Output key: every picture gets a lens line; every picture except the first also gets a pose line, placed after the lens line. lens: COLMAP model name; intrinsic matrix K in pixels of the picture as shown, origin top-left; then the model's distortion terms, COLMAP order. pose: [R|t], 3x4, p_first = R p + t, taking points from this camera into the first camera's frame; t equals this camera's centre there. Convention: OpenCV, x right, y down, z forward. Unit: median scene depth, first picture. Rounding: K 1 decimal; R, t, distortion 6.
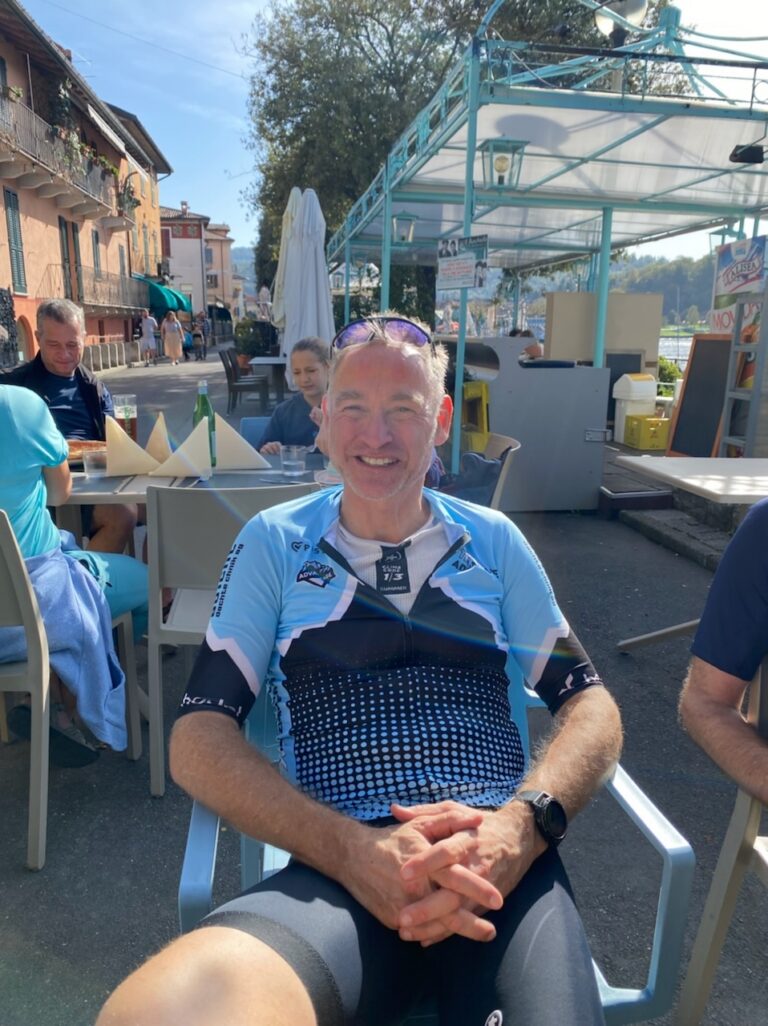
lens RADIAL K [[778.9, 0, 384.0], [0, 778.9, 513.0], [0, 0, 1]] dist [-0.012121, -0.007394]
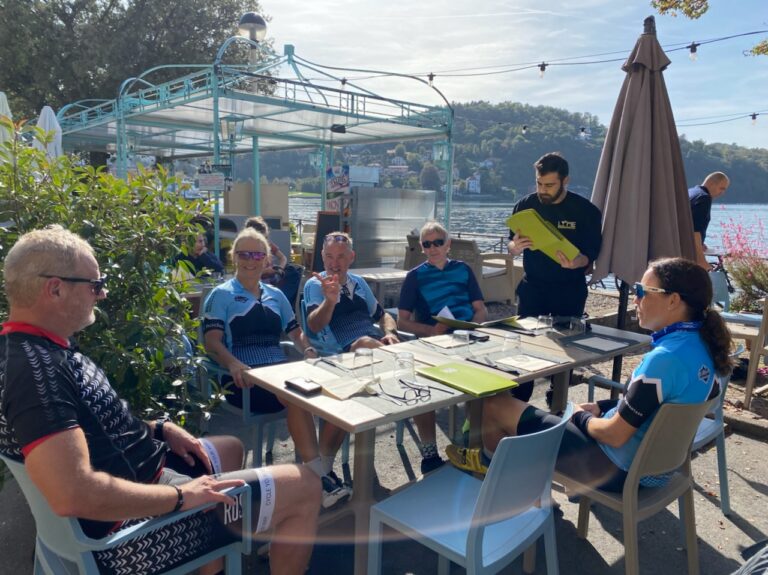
lens RADIAL K [[583.0, 0, 384.0], [0, 583.0, 287.5], [0, 0, 1]] dist [-0.012121, -0.007394]
pose [[0.840998, -0.067929, 0.536757, -0.081080], [0.103959, 0.993889, -0.037103, 0.010373], [-0.530957, 0.087005, 0.842920, -0.096645]]
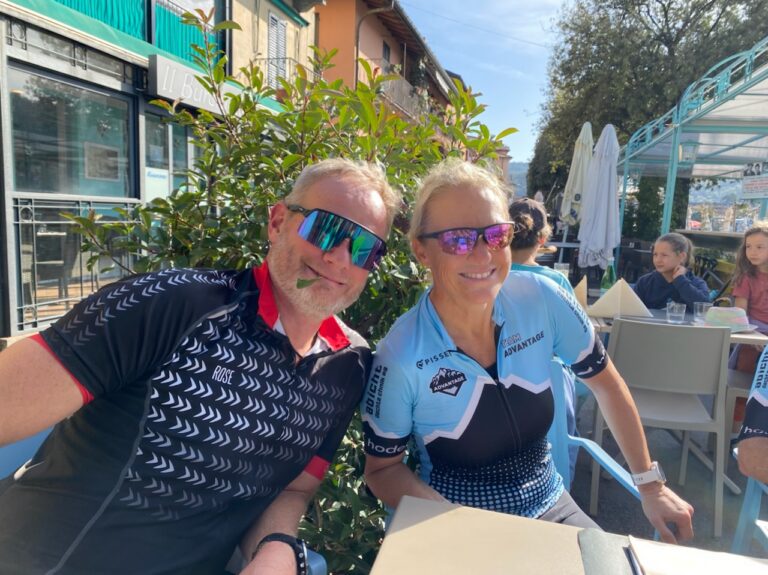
lens RADIAL K [[583.0, 0, 384.0], [0, 583.0, 287.5], [0, 0, 1]] dist [-0.012121, -0.007394]
pose [[0.923141, 0.073152, -0.377439, -0.027526], [-0.117087, 0.988589, -0.094772, 0.006995], [0.366199, 0.131682, 0.921172, -0.029622]]
